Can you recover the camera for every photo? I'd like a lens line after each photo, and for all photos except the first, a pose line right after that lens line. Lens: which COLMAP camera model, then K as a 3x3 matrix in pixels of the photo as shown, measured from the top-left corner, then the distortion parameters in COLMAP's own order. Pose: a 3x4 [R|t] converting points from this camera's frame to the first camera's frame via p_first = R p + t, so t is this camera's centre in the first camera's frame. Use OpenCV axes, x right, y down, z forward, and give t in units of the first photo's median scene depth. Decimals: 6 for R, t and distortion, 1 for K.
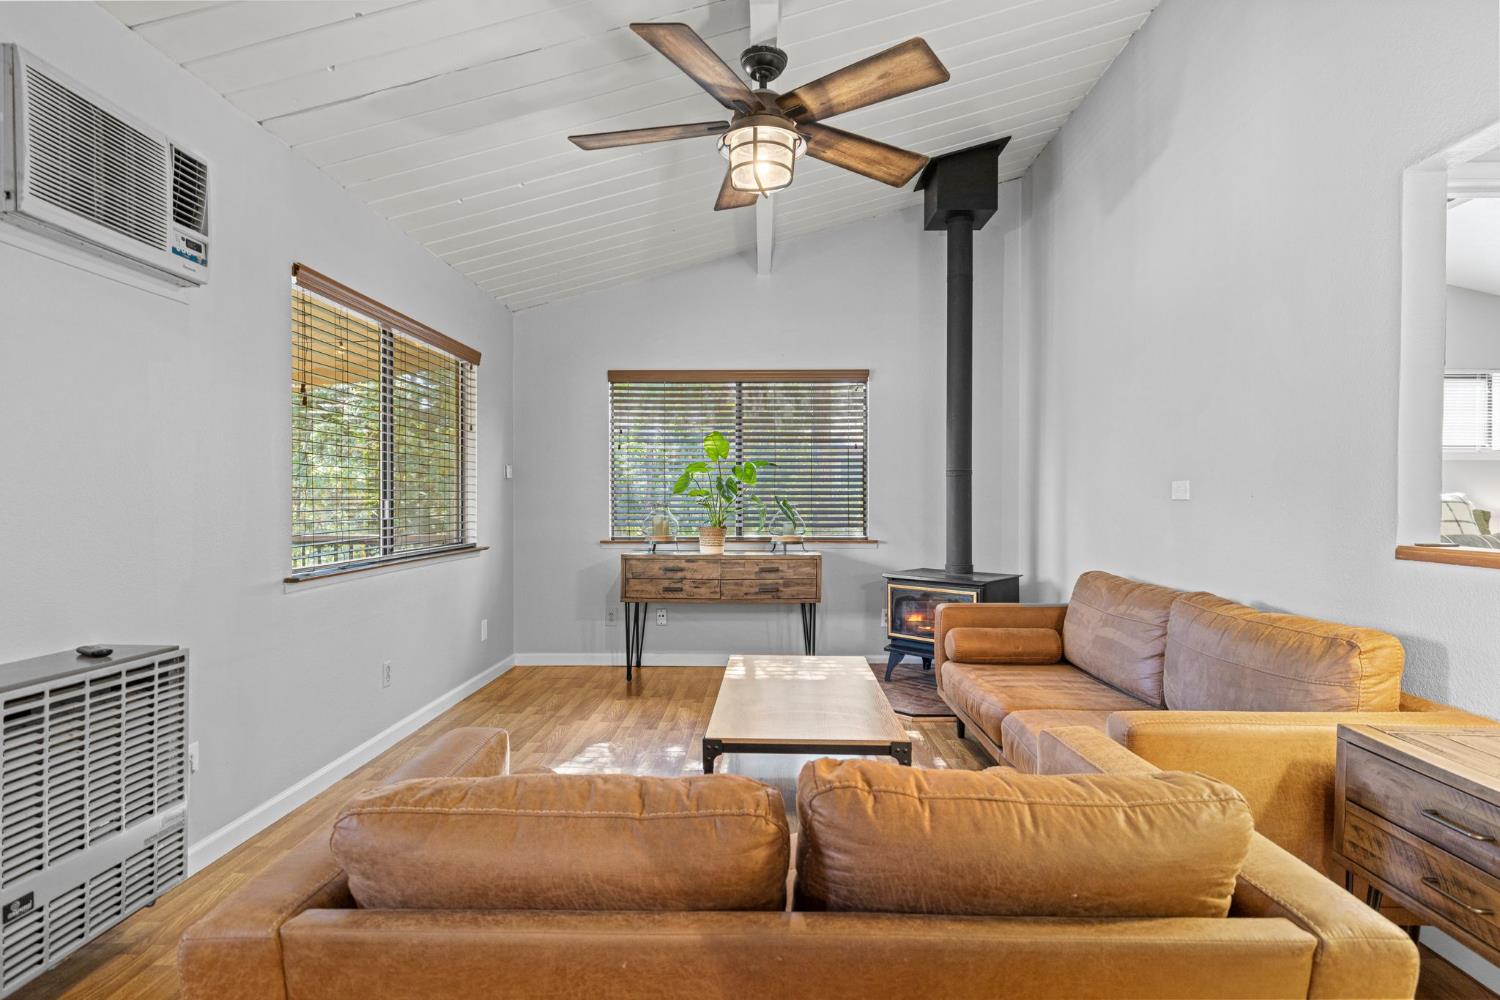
lens RADIAL K [[770.1, 0, 740.1], [0, 770.1, 505.5], [0, 0, 1]] dist [0.019985, -0.000232]
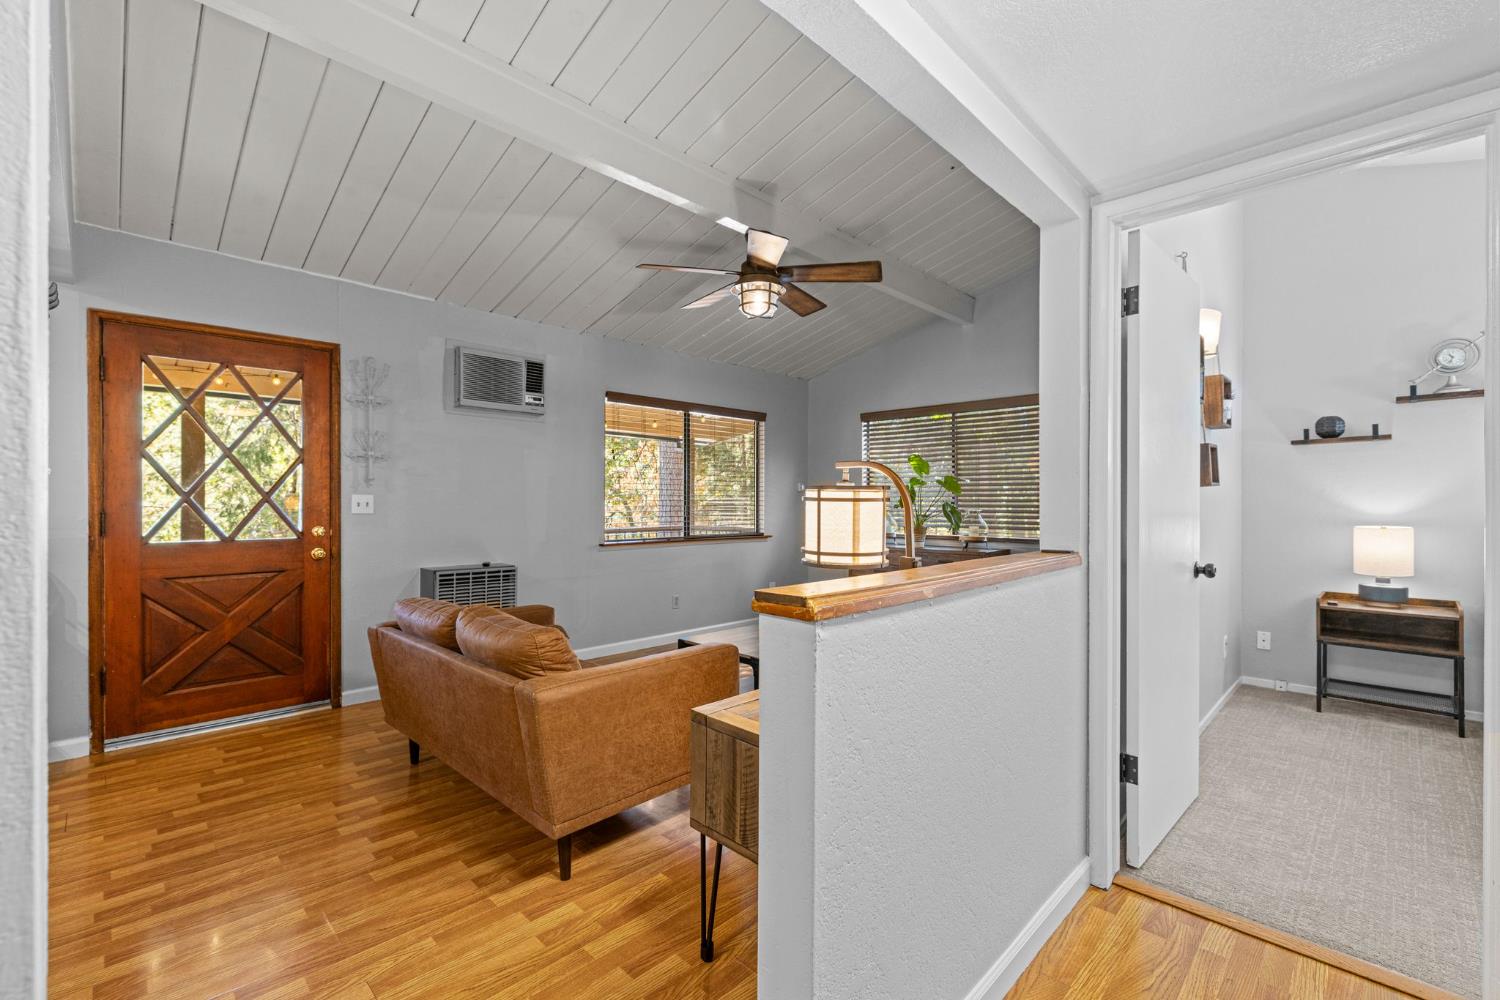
lens RADIAL K [[647.5, 0, 746.5], [0, 647.5, 503.4], [0, 0, 1]] dist [-0.000050, 0.000186]
pose [[0.737909, 0.001394, -0.674899, 0.904450], [-0.006775, 0.999963, -0.005343, -0.008056], [0.674866, 0.008515, 0.737891, -0.014482]]
